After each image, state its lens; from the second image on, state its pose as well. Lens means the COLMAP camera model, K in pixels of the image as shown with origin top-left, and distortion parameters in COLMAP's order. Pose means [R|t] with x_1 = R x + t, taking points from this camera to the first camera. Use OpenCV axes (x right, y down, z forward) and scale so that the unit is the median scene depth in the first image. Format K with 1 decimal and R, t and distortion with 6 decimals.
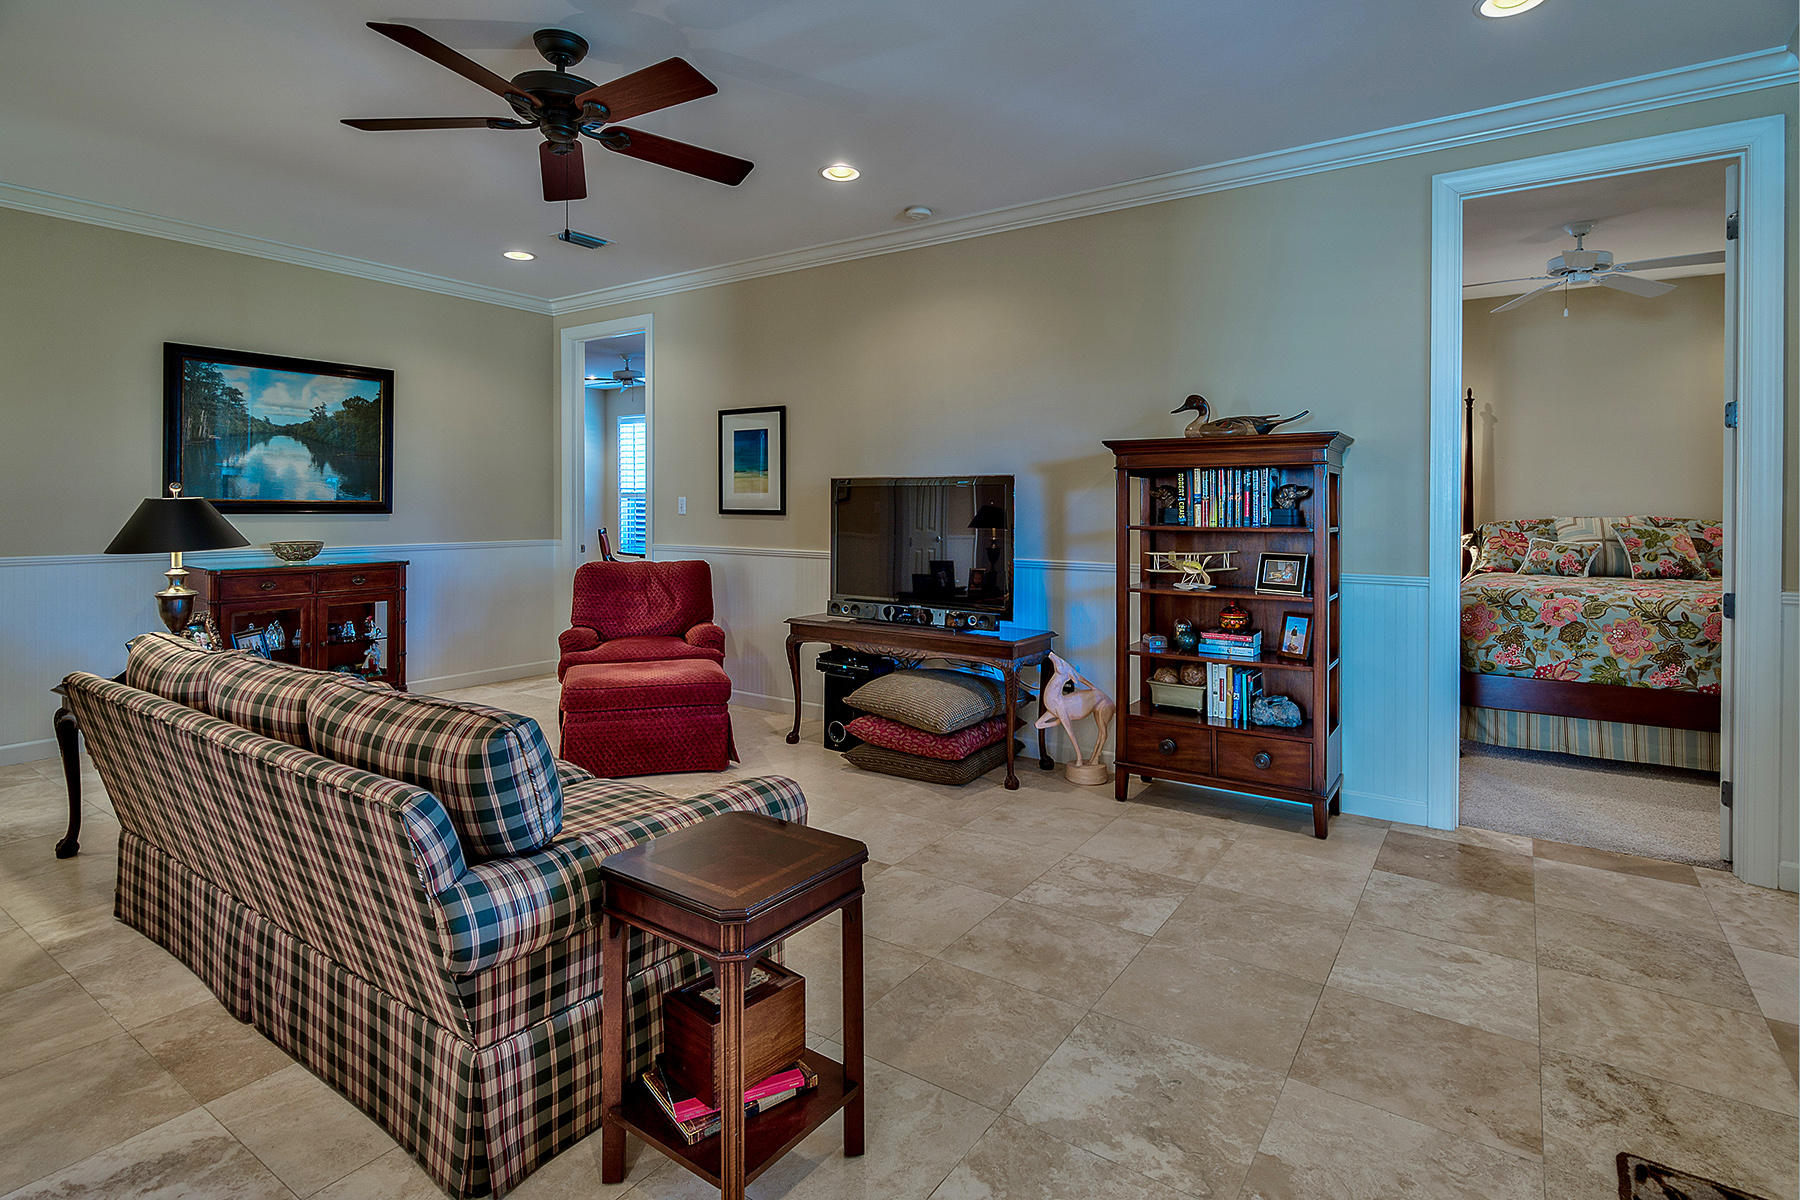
lens RADIAL K [[883.1, 0, 931.7], [0, 883.1, 514.0], [0, 0, 1]] dist [0.001671, 0.000262]
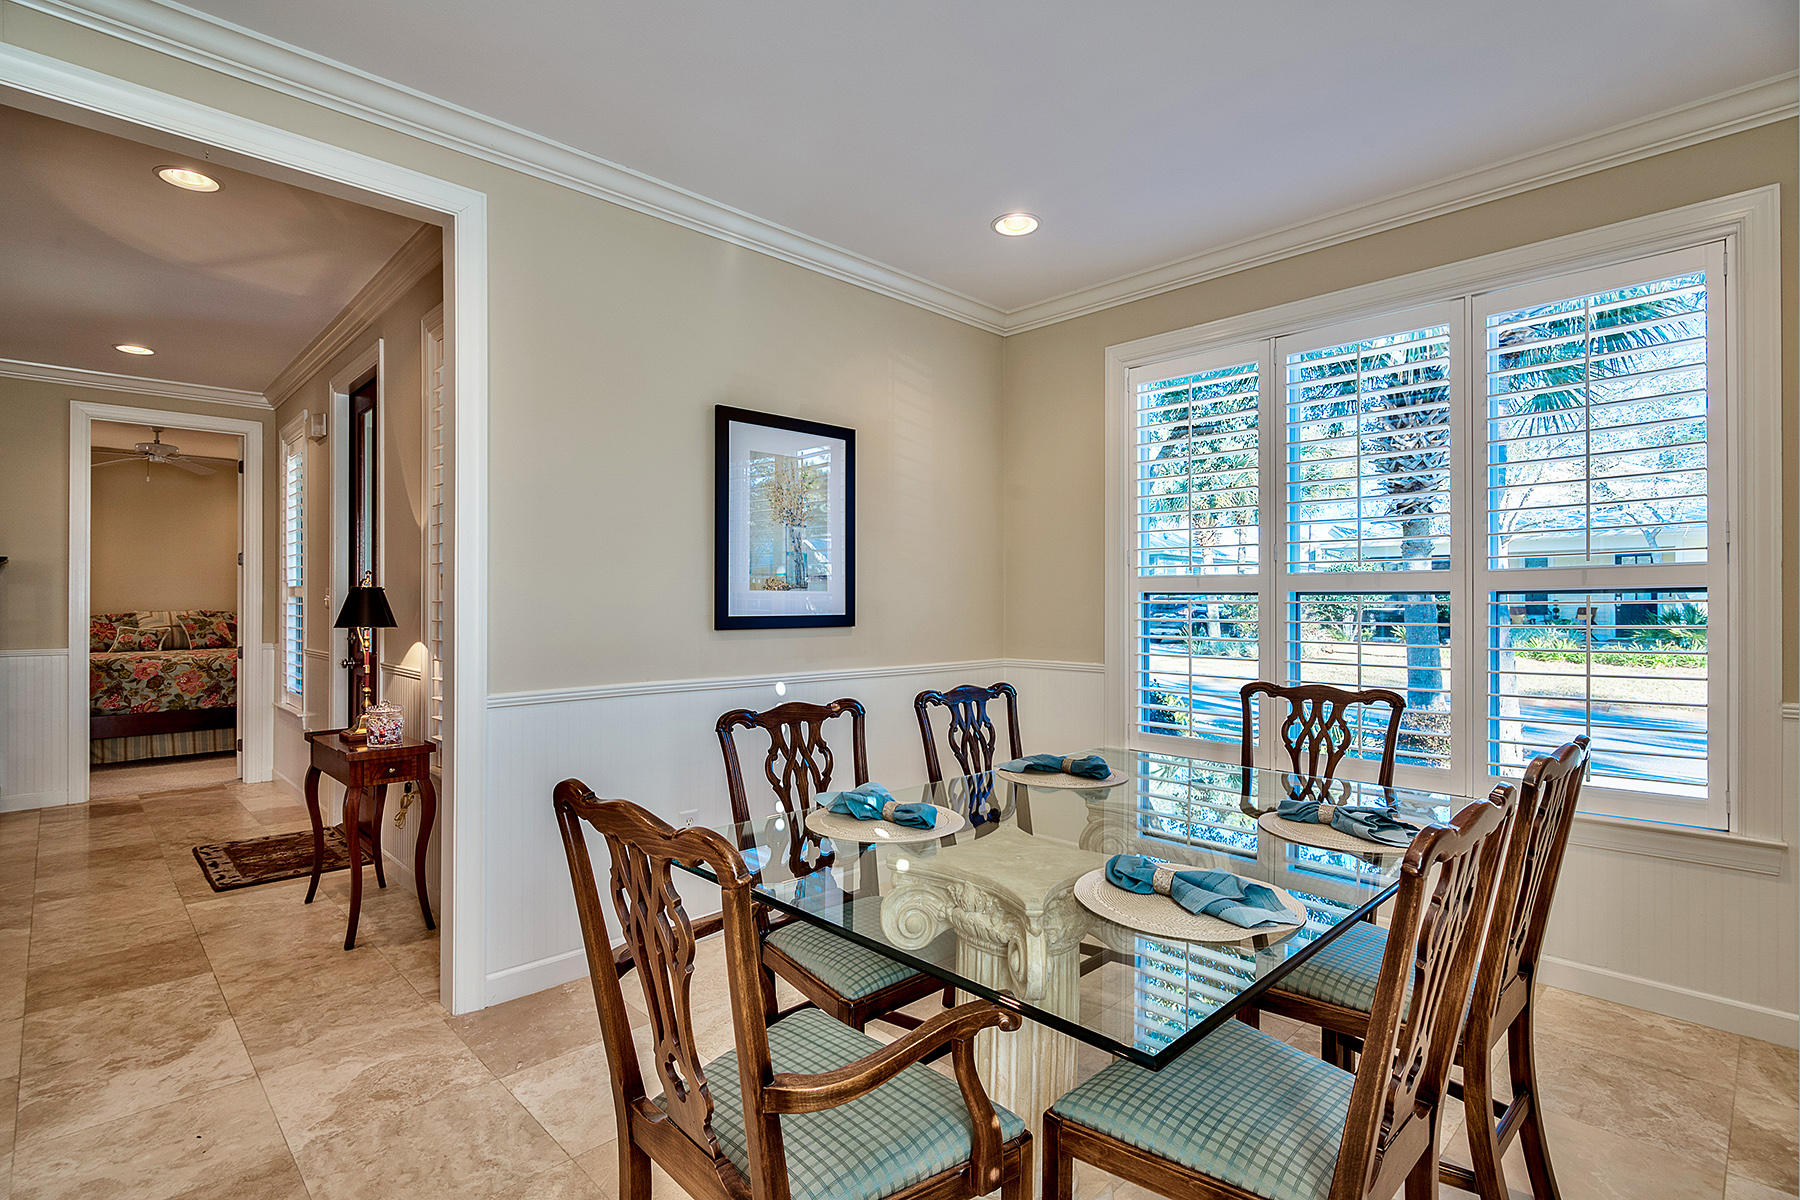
lens RADIAL K [[883.1, 0, 904.9], [0, 883.1, 600.0], [0, 0, 1]] dist [0.001671, 0.000262]
pose [[0.214846, -0.006215, 0.976628, -0.592759], [0.010645, 0.999935, 0.004022, -0.010791], [-0.976590, 0.009532, 0.214898, -0.731492]]
